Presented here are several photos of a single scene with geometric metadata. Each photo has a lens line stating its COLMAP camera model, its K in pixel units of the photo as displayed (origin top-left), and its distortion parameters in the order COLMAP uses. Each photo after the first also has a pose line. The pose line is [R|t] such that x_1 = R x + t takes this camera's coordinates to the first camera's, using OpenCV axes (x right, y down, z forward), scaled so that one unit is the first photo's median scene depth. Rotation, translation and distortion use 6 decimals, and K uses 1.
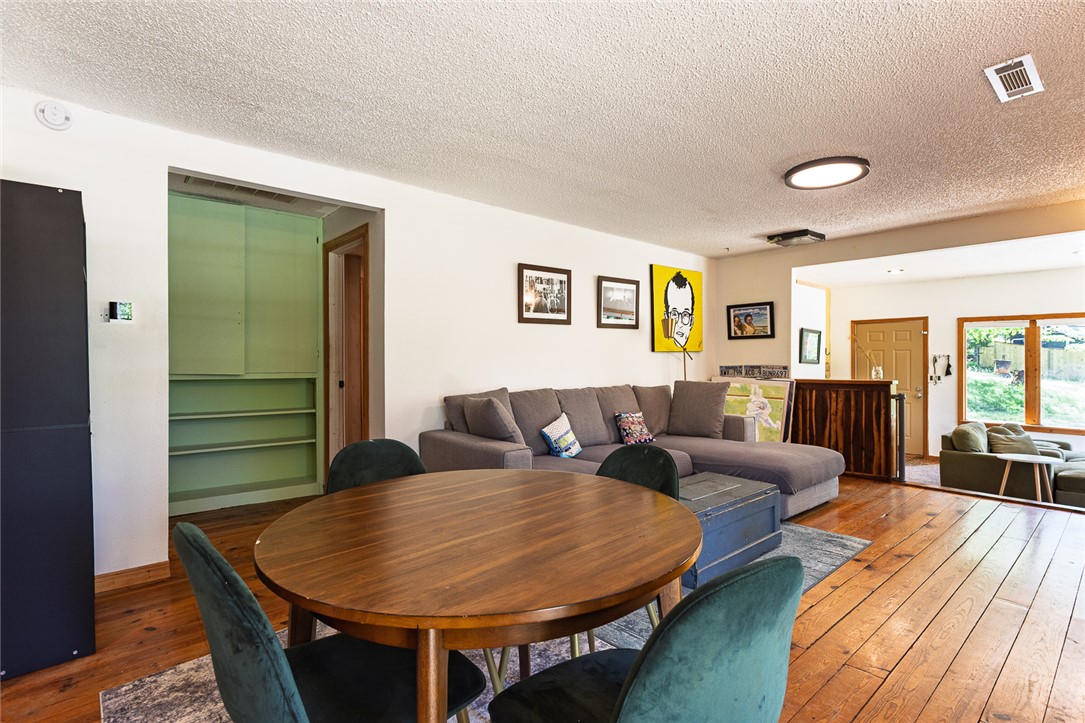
lens RADIAL K [[512.3, 0, 545.7], [0, 512.3, 373.7], [0, 0, 1]] dist [-0.001601, -0.001062]
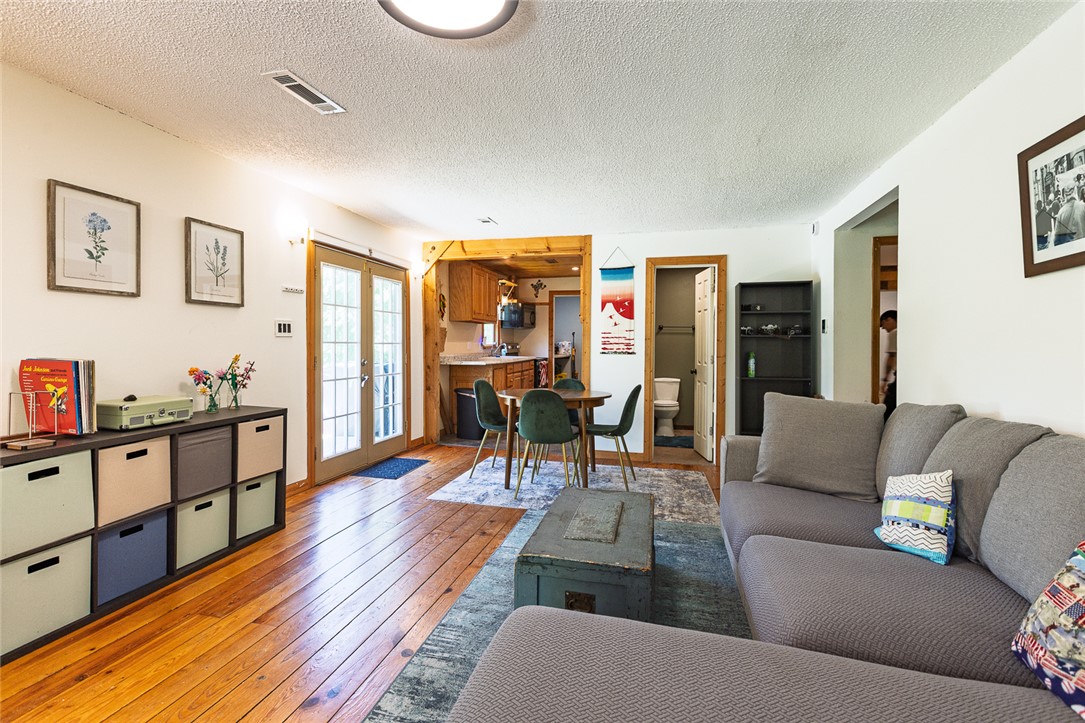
lens RADIAL K [[506.5, 0, 517.0], [0, 506.5, 344.6], [0, 0, 1]] dist [-0.003652, 0.000335]
pose [[-0.846967, -0.007445, -0.531594, 0.482340], [-0.019072, 0.999684, 0.016386, -0.029162], [0.531304, 0.024017, -0.846841, 0.931458]]
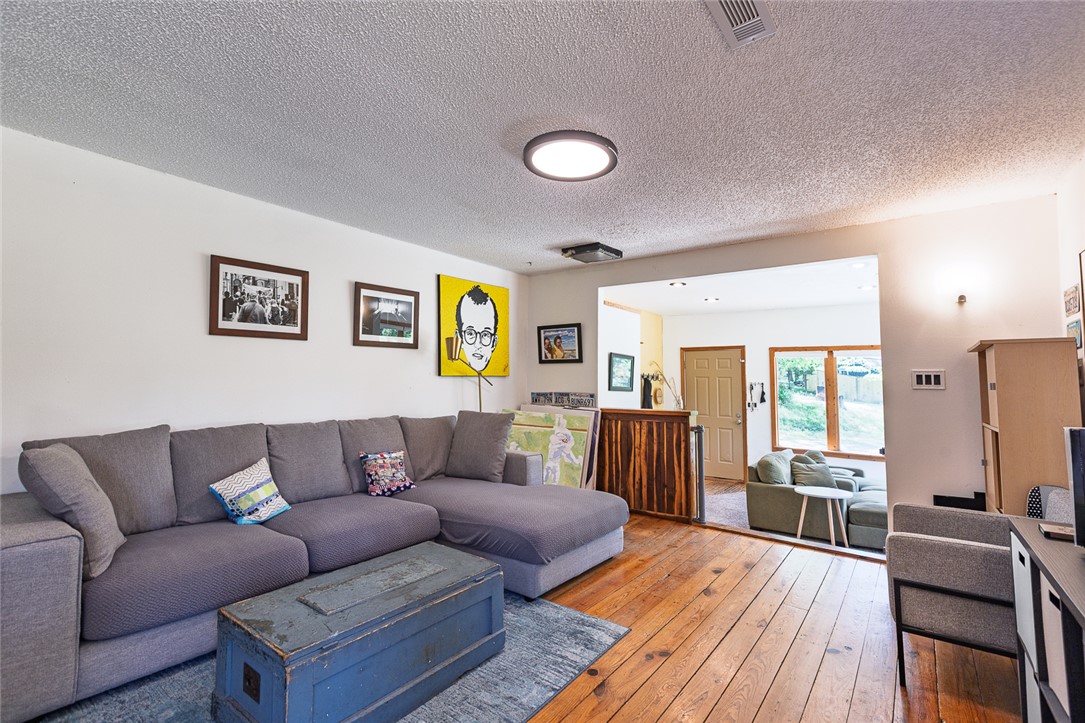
lens RADIAL K [[486.5, 0, 542.5], [0, 486.5, 361.5], [0, 0, 1]] dist [0.001884, 0.000467]
pose [[0.979596, 0.021481, 0.199827, 0.225354], [-0.008246, 0.997730, -0.066832, -0.014798], [-0.200809, 0.063821, 0.977549, 0.180654]]
